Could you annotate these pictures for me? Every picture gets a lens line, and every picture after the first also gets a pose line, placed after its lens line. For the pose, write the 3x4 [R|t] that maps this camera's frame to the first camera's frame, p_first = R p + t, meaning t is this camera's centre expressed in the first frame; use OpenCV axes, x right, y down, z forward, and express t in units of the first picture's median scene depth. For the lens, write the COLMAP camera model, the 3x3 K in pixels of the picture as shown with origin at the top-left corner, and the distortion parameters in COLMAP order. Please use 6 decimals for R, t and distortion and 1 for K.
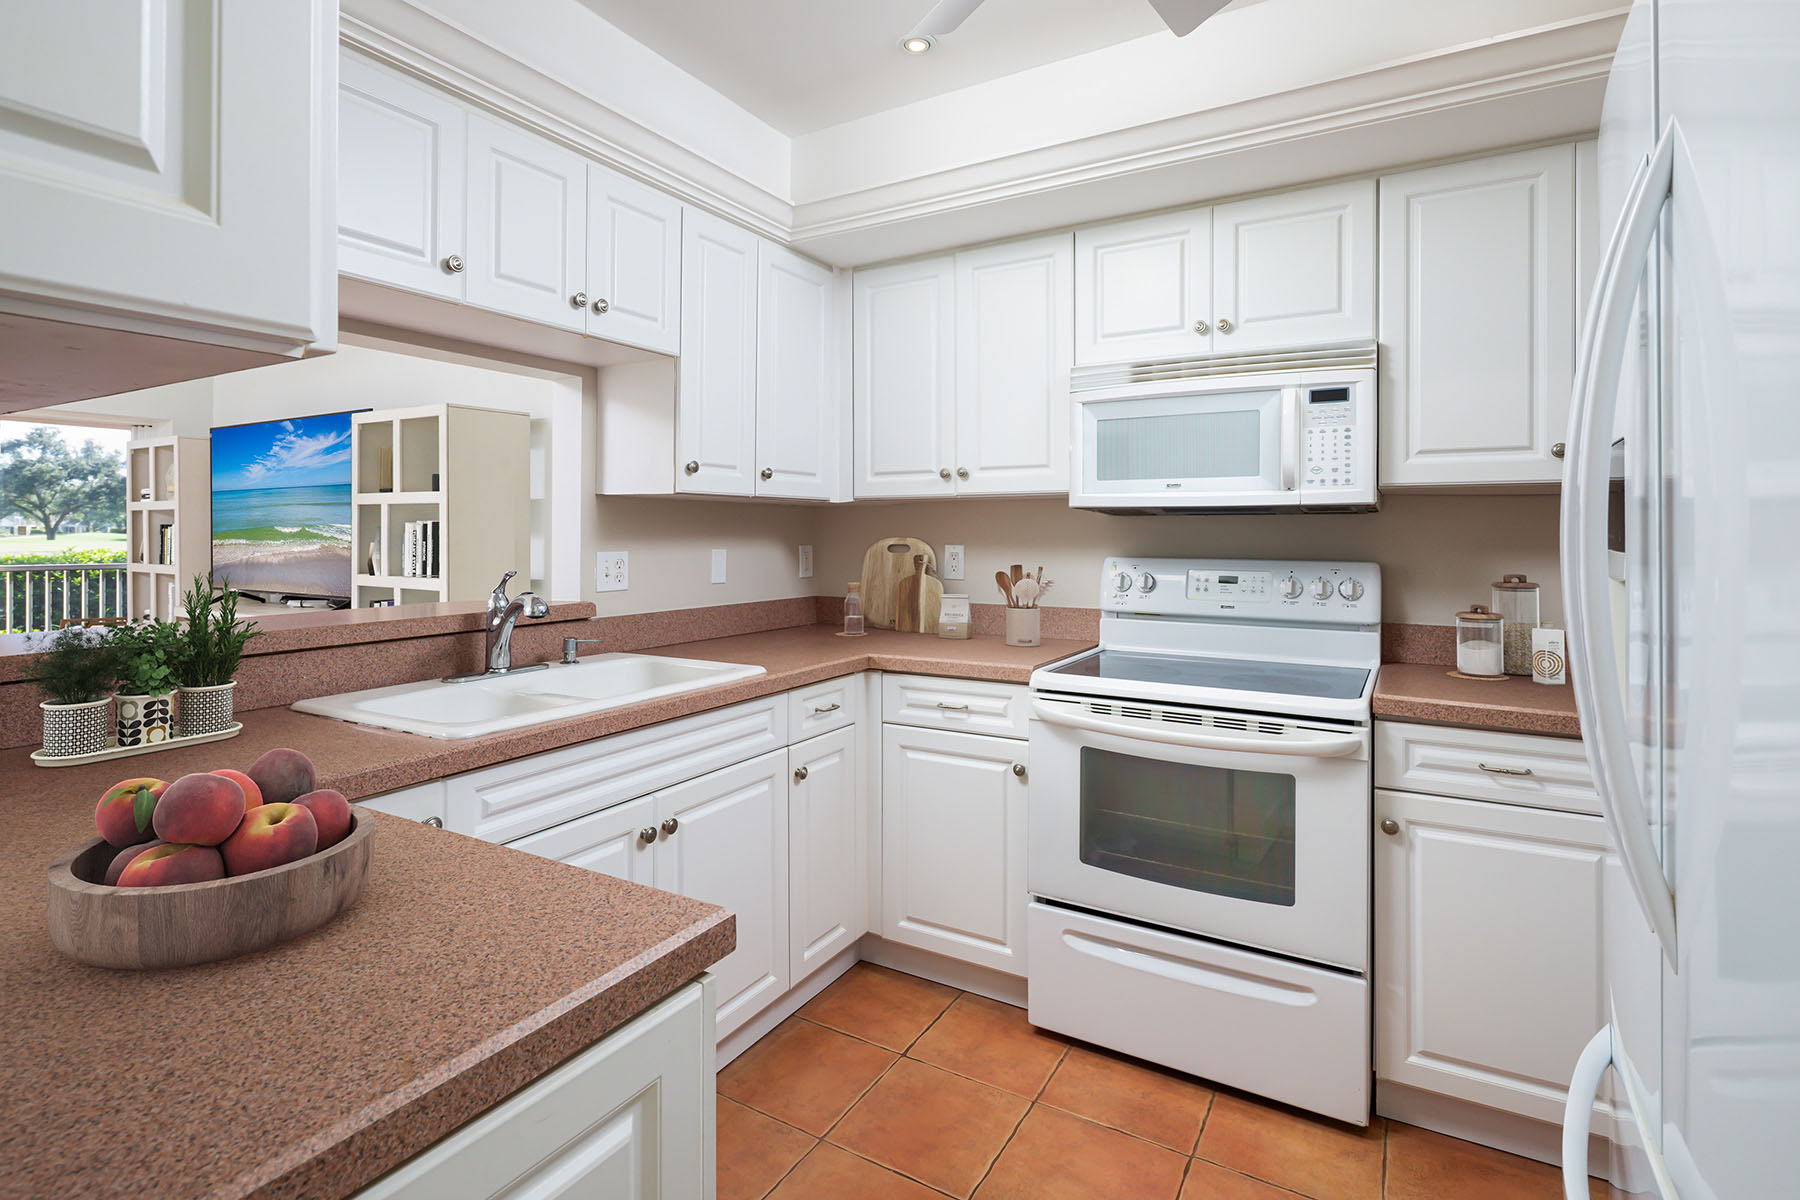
lens RADIAL K [[866.0, 0, 902.6], [0, 866.0, 525.2], [0, 0, 1]] dist [0.000040, 0.000128]
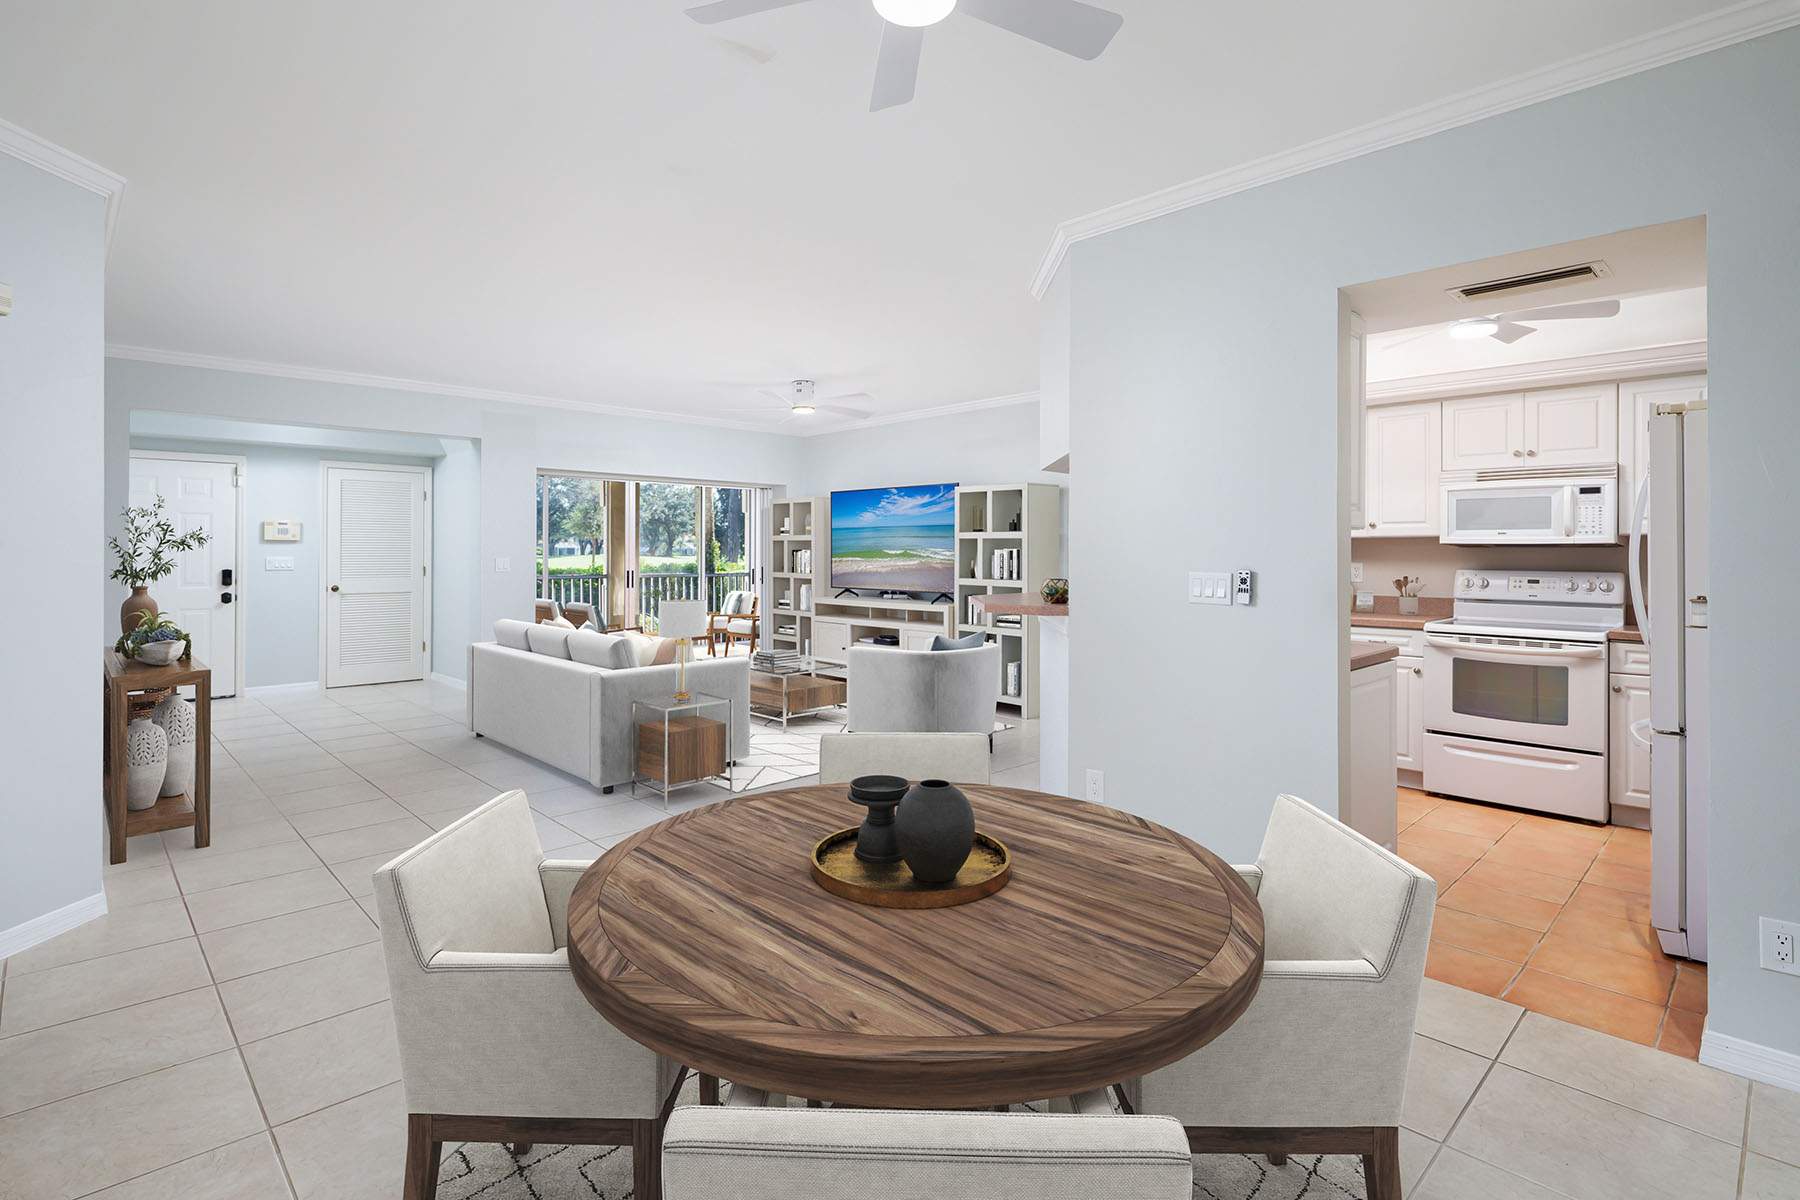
lens RADIAL K [[871.4, 0, 905.2], [0, 871.4, 543.7], [0, 0, 1]] dist [0.004228, -0.003928]
pose [[0.964943, 0.002580, -0.262448, -0.453701], [-0.003695, 0.999986, -0.003755, -0.007959], [0.262435, 0.004593, 0.964939, -1.212768]]
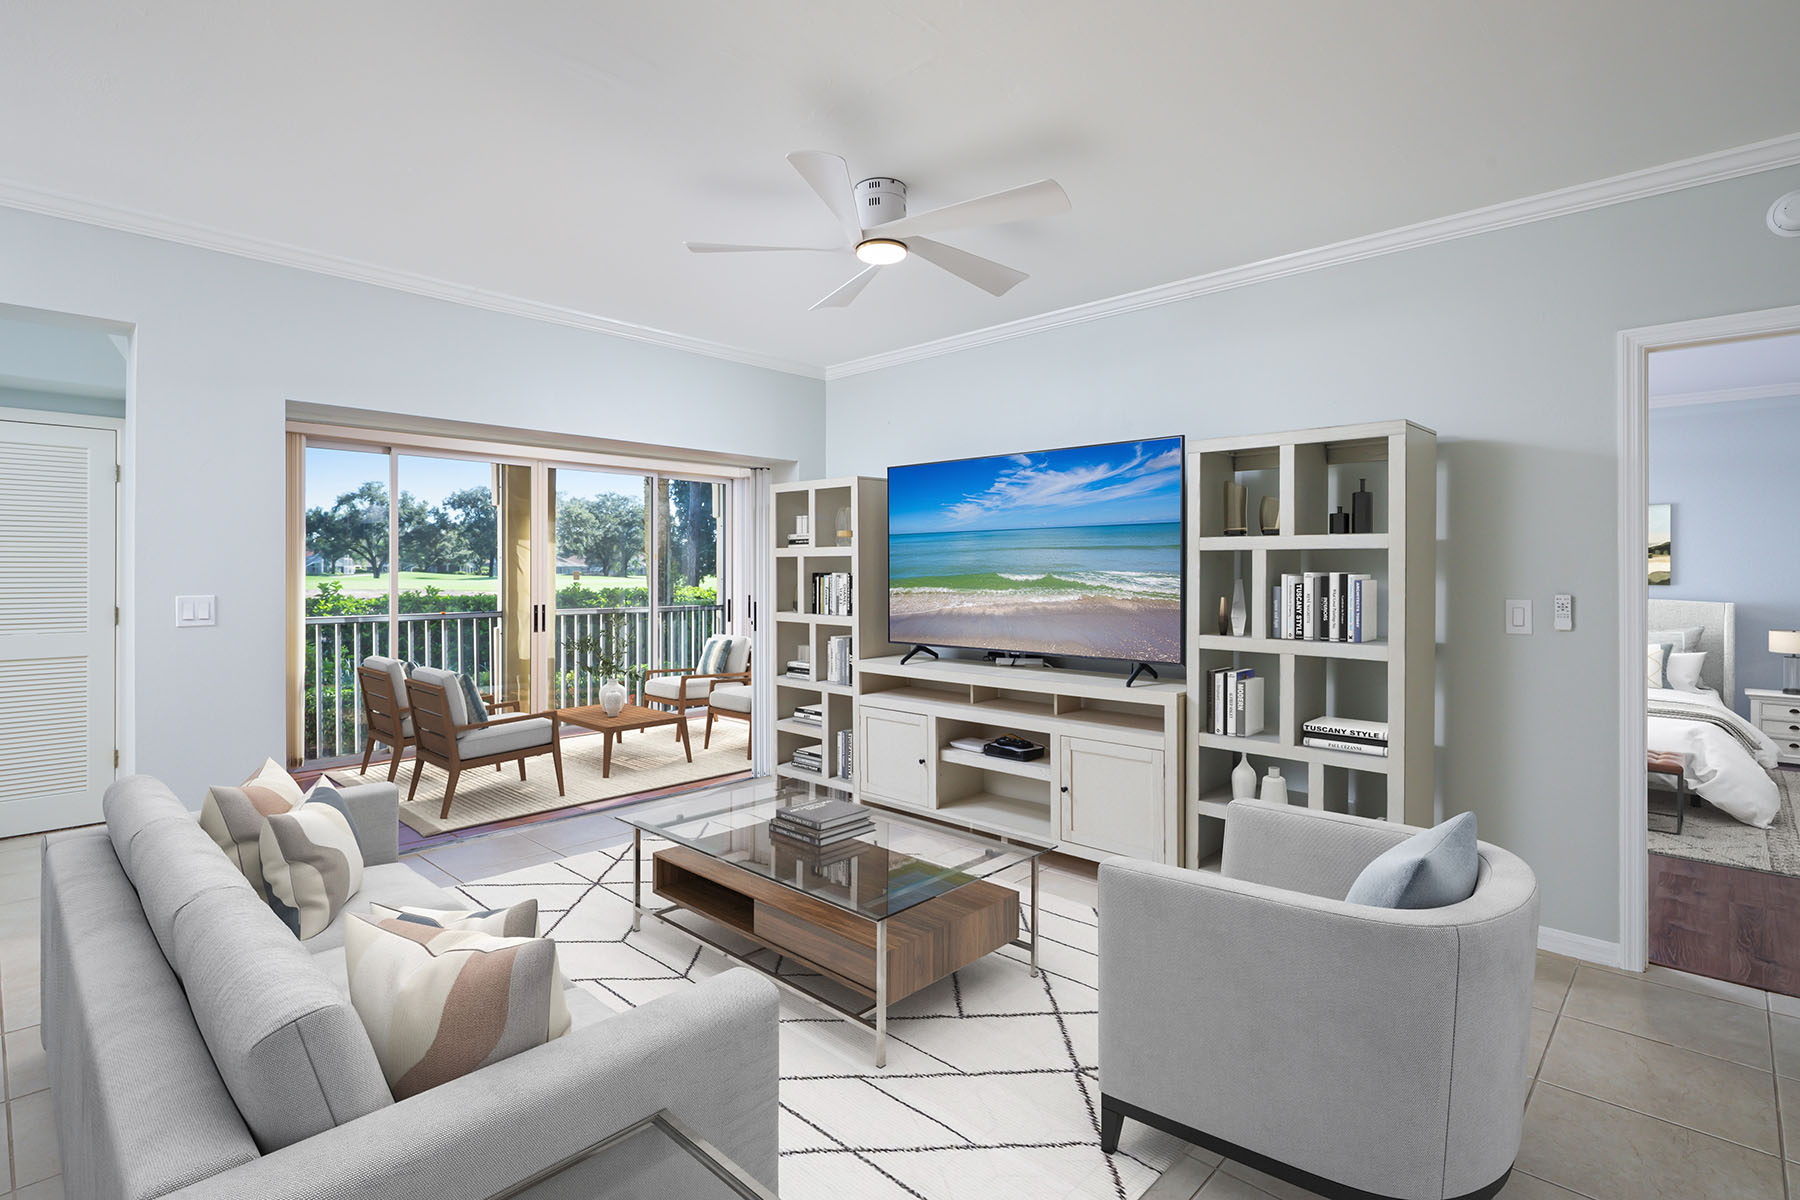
lens RADIAL K [[868.1, 0, 902.0], [0, 868.1, 577.0], [0, 0, 1]] dist [0.001175, 0.000170]
pose [[0.975718, 0.004799, -0.218978, -1.205602], [-0.002158, 0.999922, 0.012297, -0.011295], [0.219020, -0.011526, 0.975652, 0.220404]]
